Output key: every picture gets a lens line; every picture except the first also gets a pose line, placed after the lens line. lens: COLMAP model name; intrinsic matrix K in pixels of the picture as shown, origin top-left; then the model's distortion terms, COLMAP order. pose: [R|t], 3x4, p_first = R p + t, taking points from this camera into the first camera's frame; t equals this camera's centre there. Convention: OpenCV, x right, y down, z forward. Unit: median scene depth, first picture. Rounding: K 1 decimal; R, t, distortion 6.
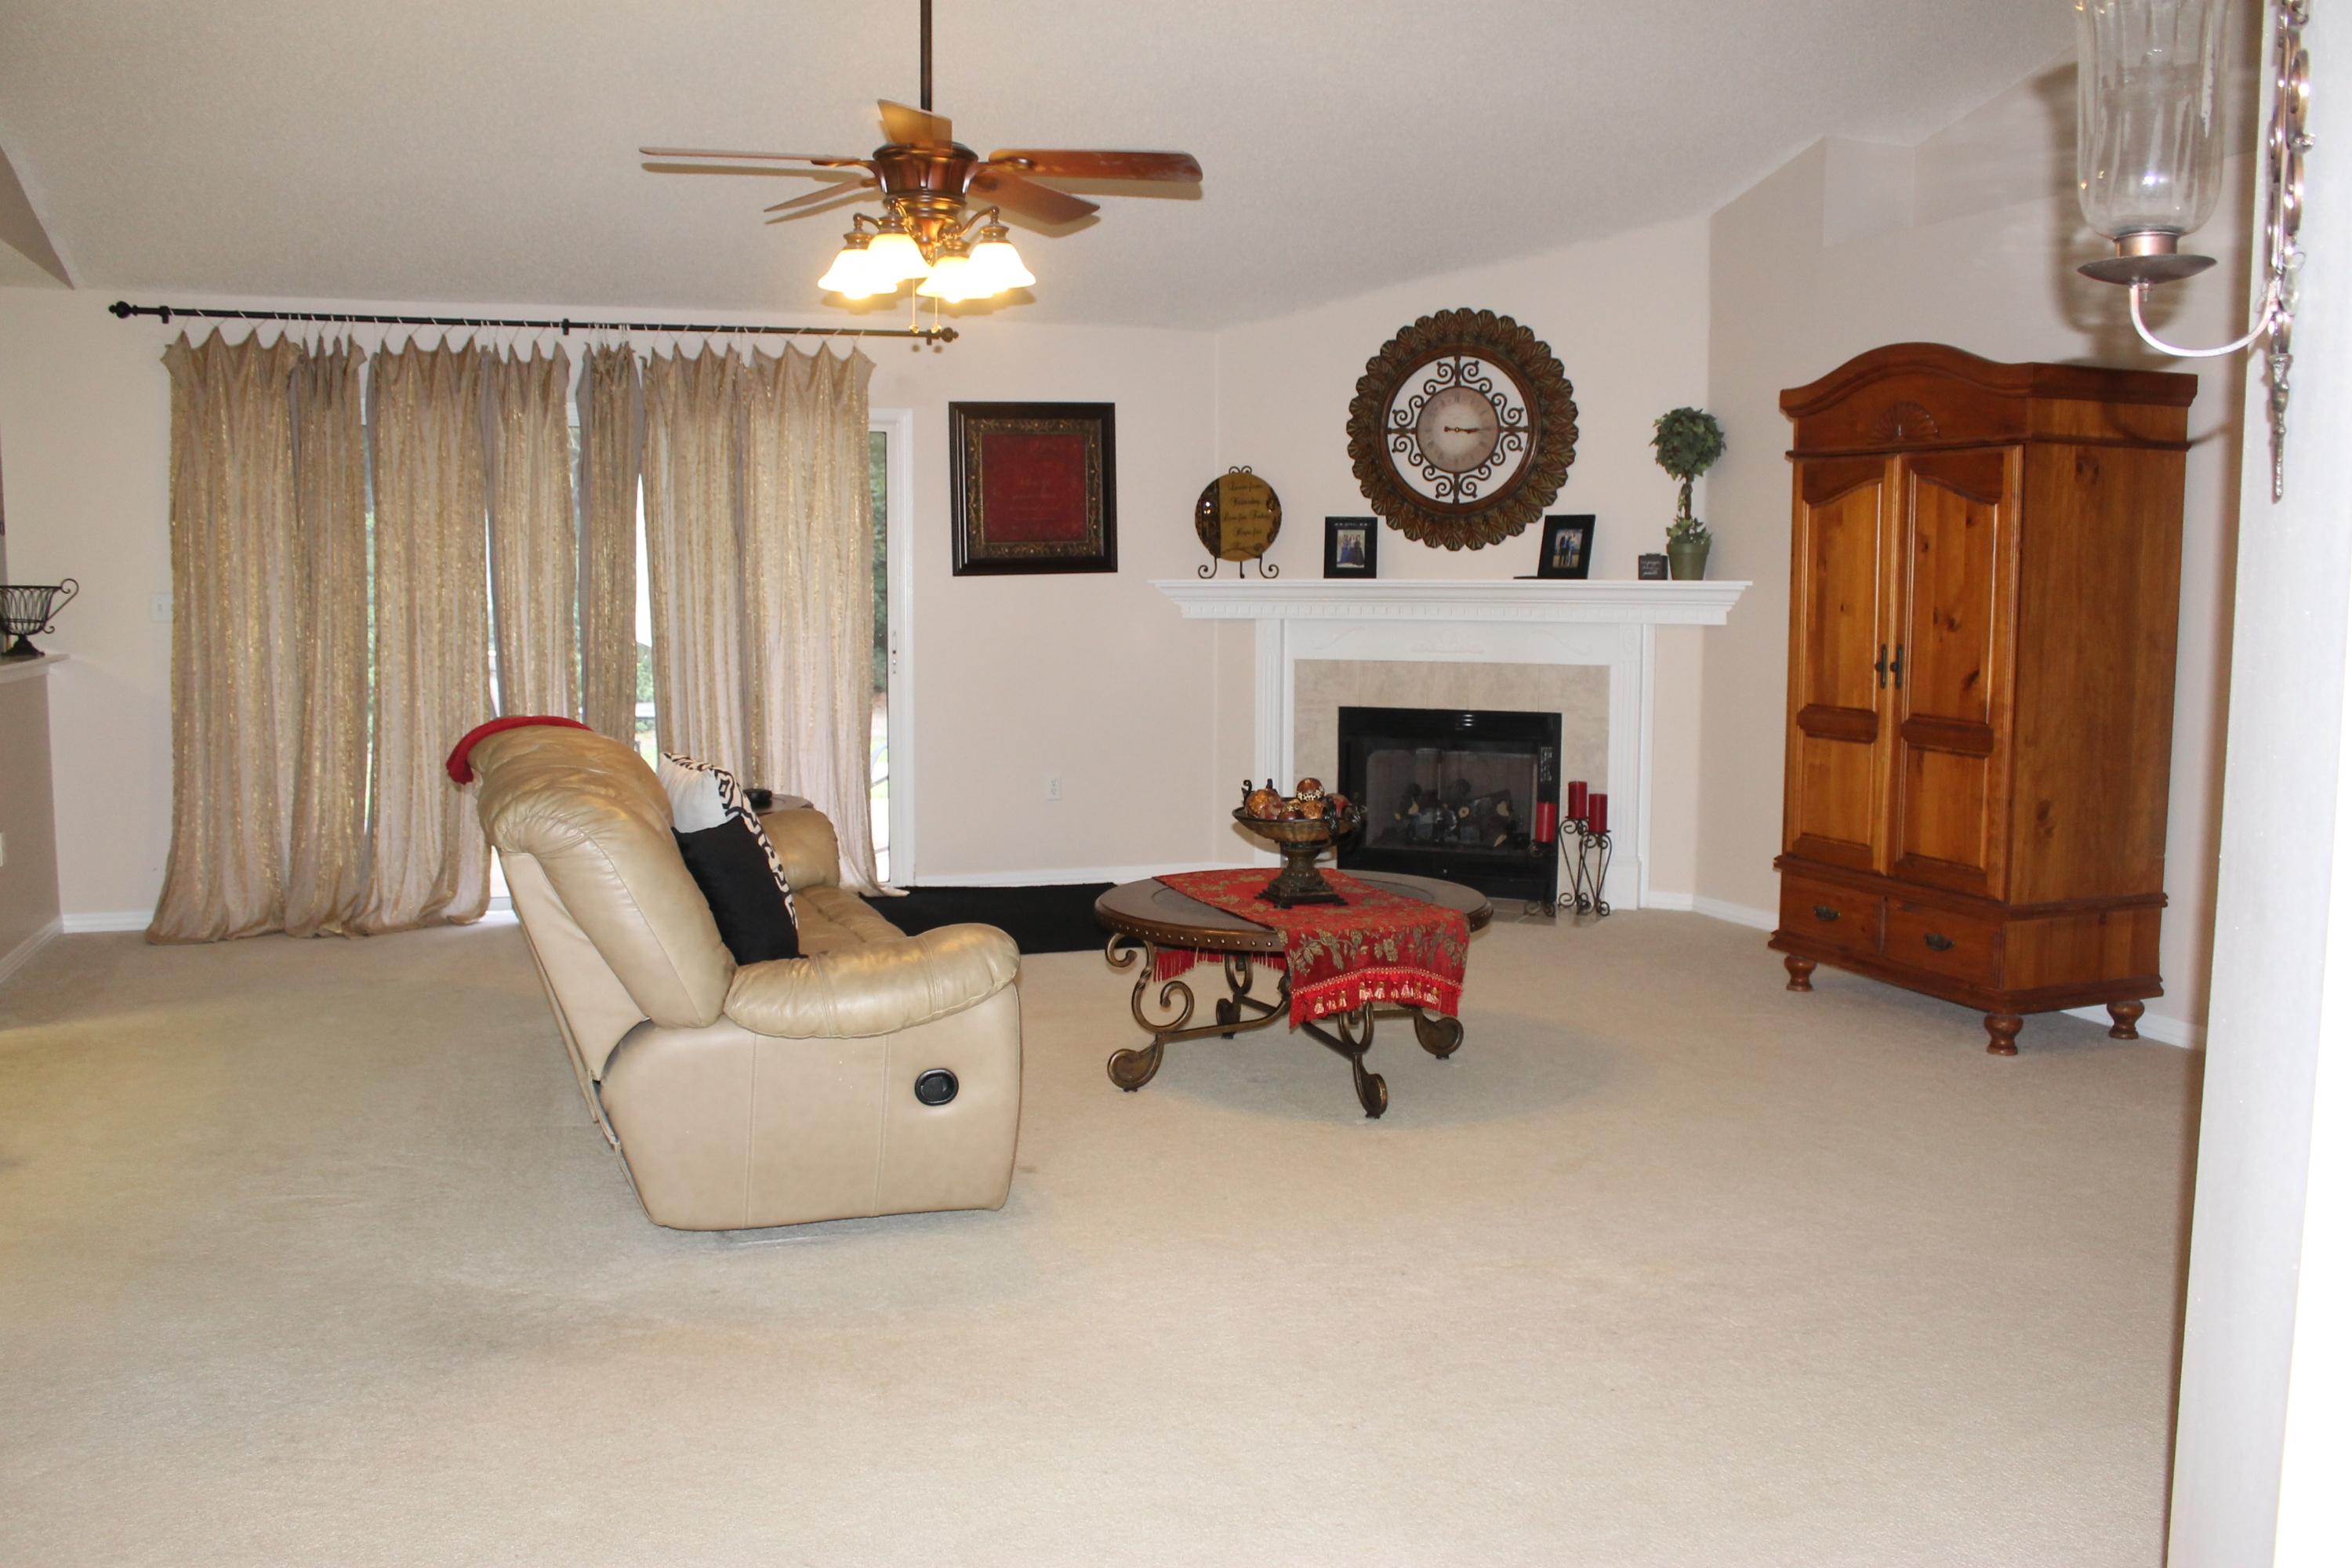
lens RADIAL K [[1929.8, 0, 1220.7], [0, 1929.8, 787.4], [0, 0, 1]] dist [-0.167469, 0.163021]
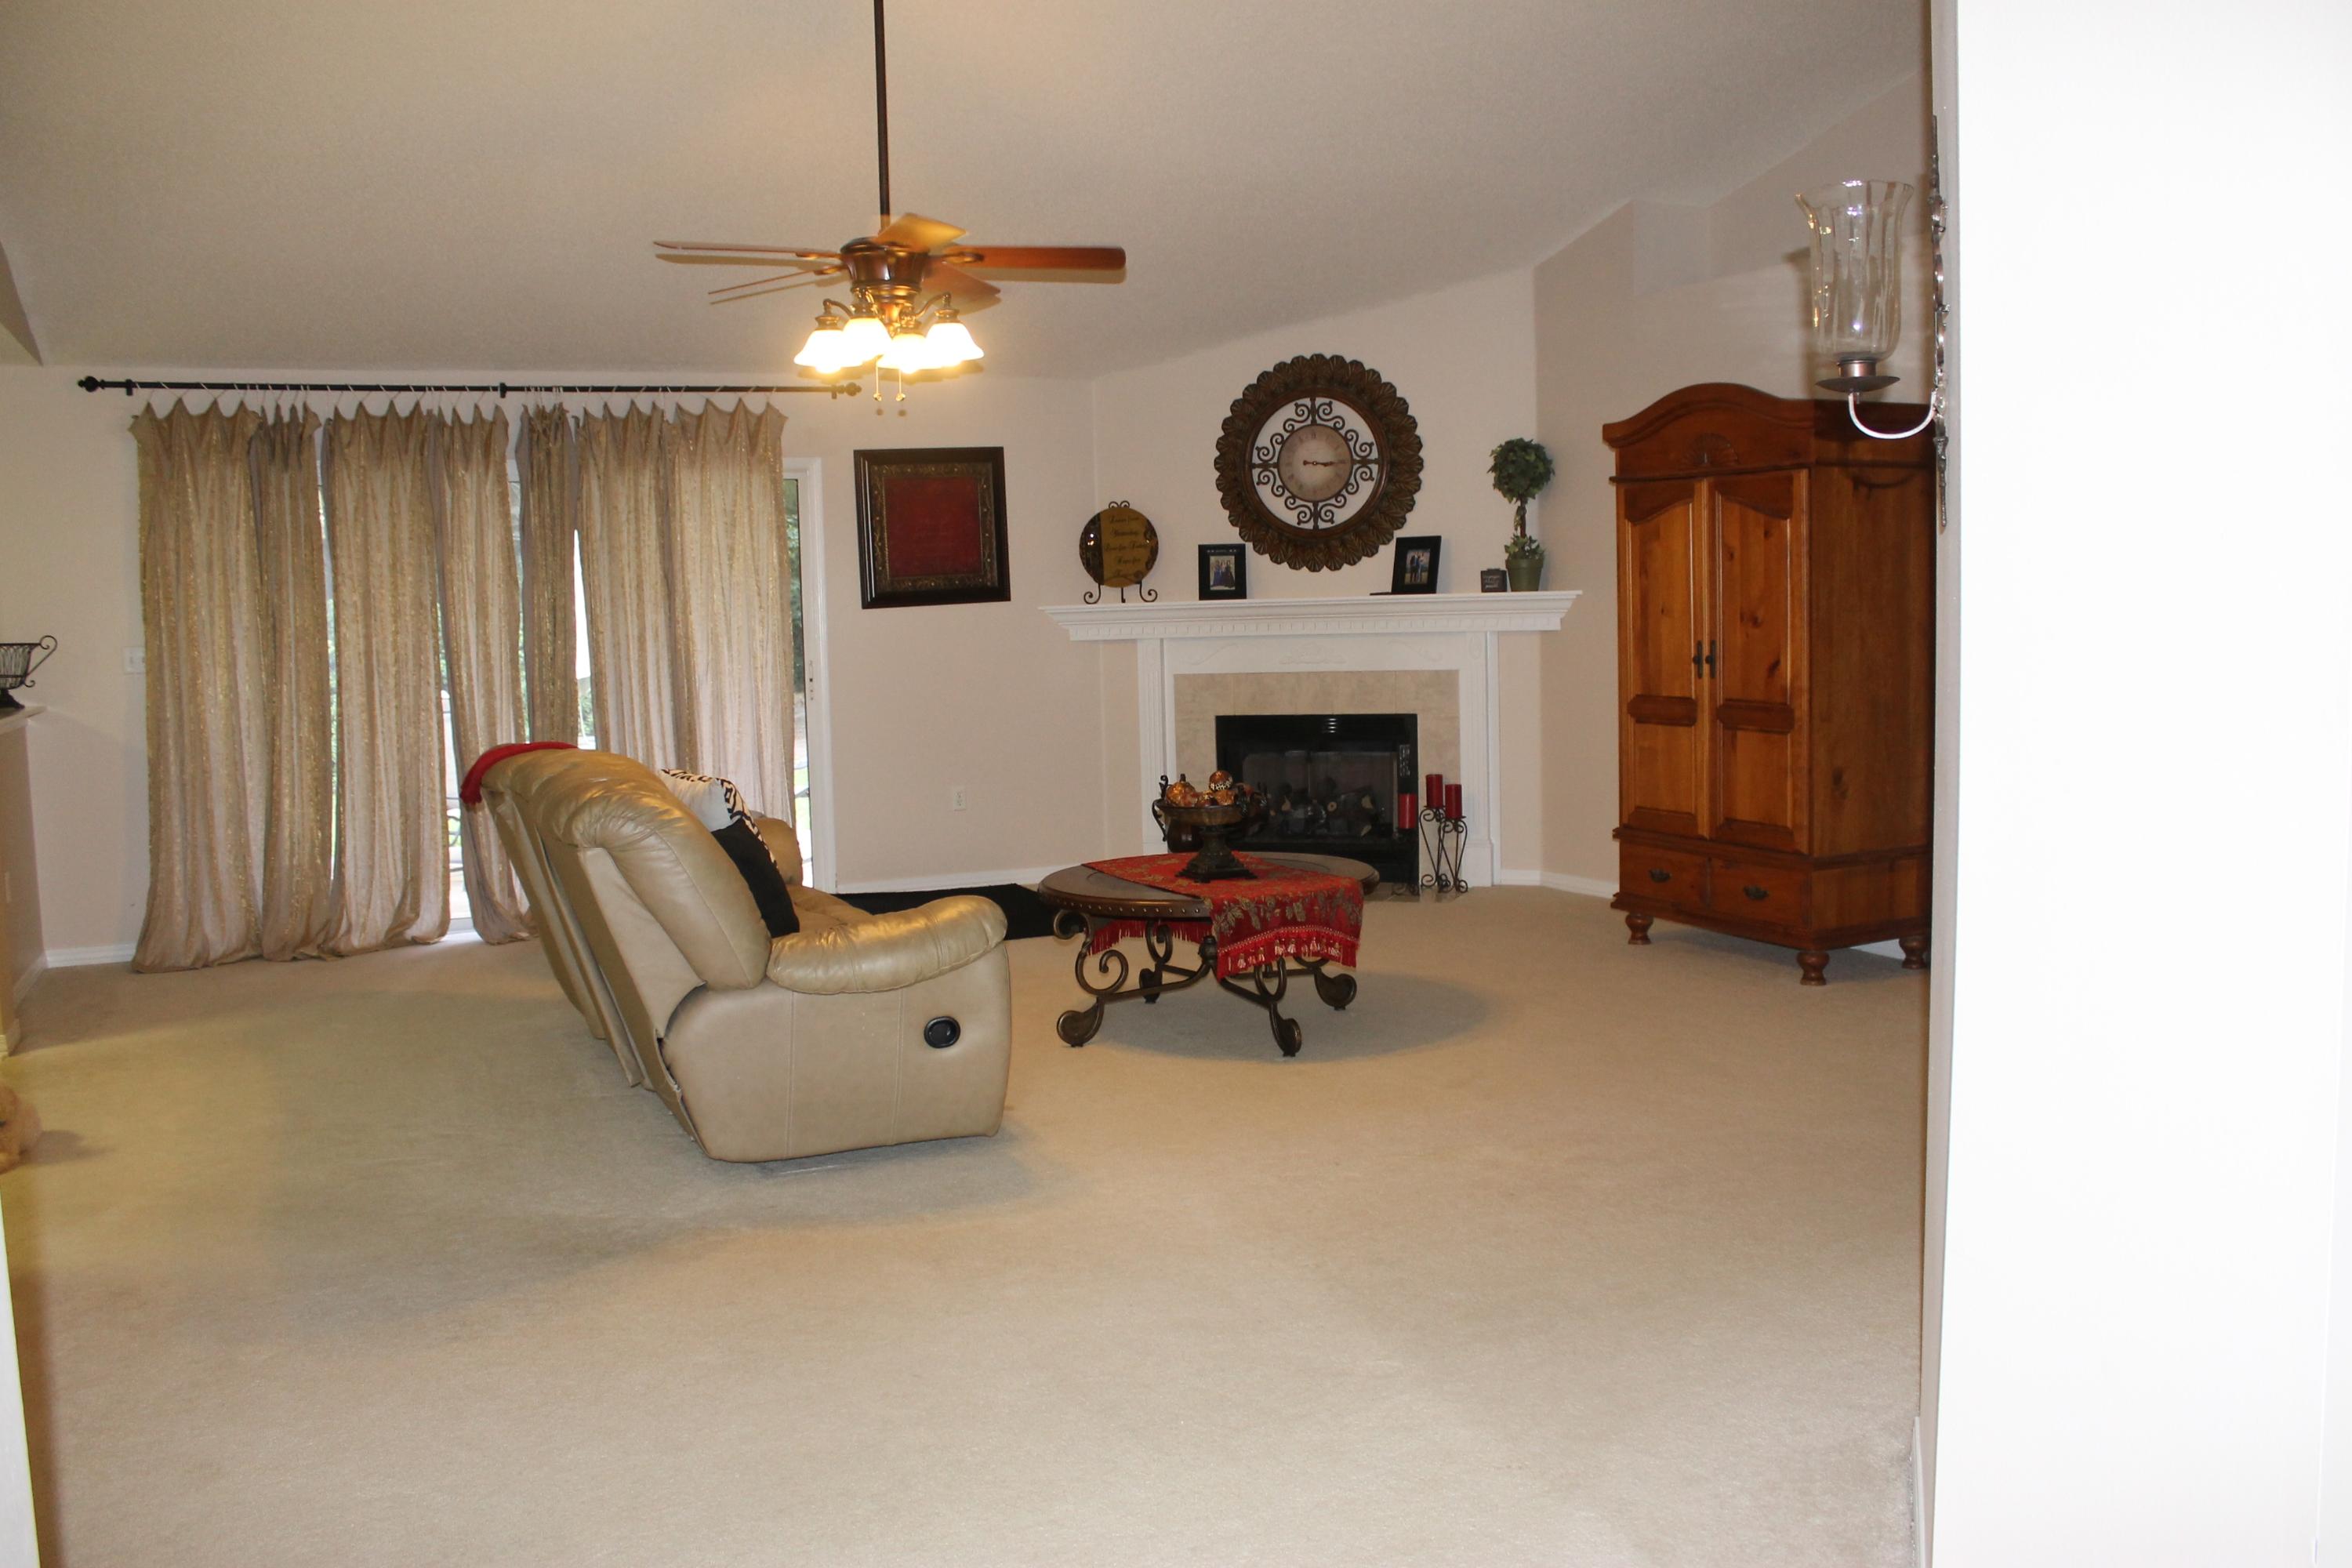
lens RADIAL K [[1929.8, 0, 1220.7], [0, 1929.8, 787.4], [0, 0, 1]] dist [-0.167469, 0.163021]
pose [[0.995244, -0.038821, 0.089346, -0.042435], [0.039904, 0.999150, -0.010363, 0.012504], [-0.088868, 0.013879, 0.995947, -0.118163]]
